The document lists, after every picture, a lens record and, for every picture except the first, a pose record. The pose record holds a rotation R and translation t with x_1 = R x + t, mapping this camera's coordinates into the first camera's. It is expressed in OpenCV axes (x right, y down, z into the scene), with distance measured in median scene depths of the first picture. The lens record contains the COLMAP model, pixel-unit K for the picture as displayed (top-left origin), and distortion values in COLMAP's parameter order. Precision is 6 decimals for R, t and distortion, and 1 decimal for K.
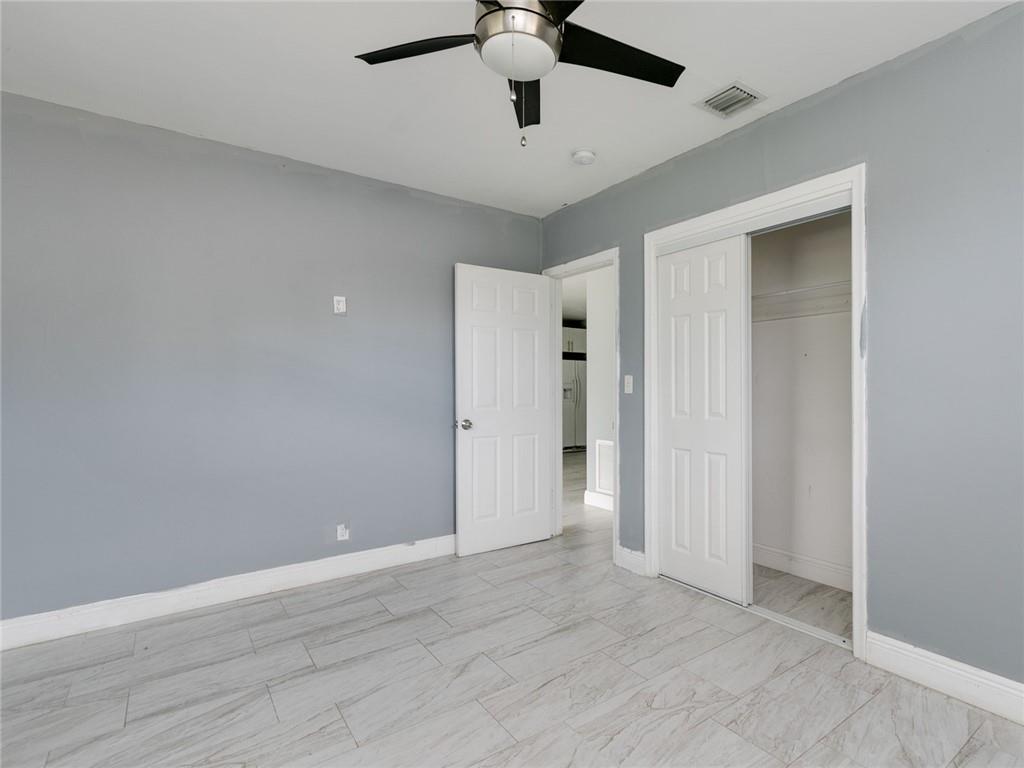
lens RADIAL K [[503.6, 0, 520.0], [0, 503.6, 383.2], [0, 0, 1]] dist [0.001302, -0.000249]
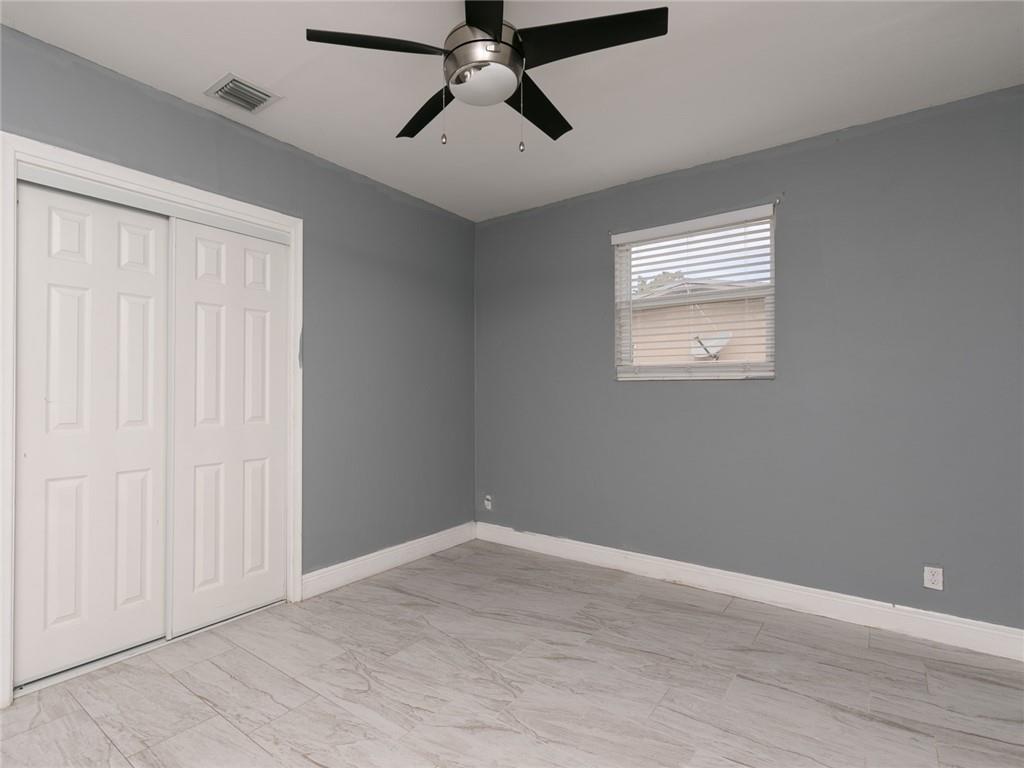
lens RADIAL K [[516.2, 0, 516.0], [0, 516.2, 397.7], [0, 0, 1]] dist [0.001976, -0.000593]
pose [[-0.335723, -0.009262, 0.941915, -0.631217], [-0.004699, 0.999956, 0.008158, 0.019027], [-0.941949, -0.001687, -0.335751, 0.795986]]
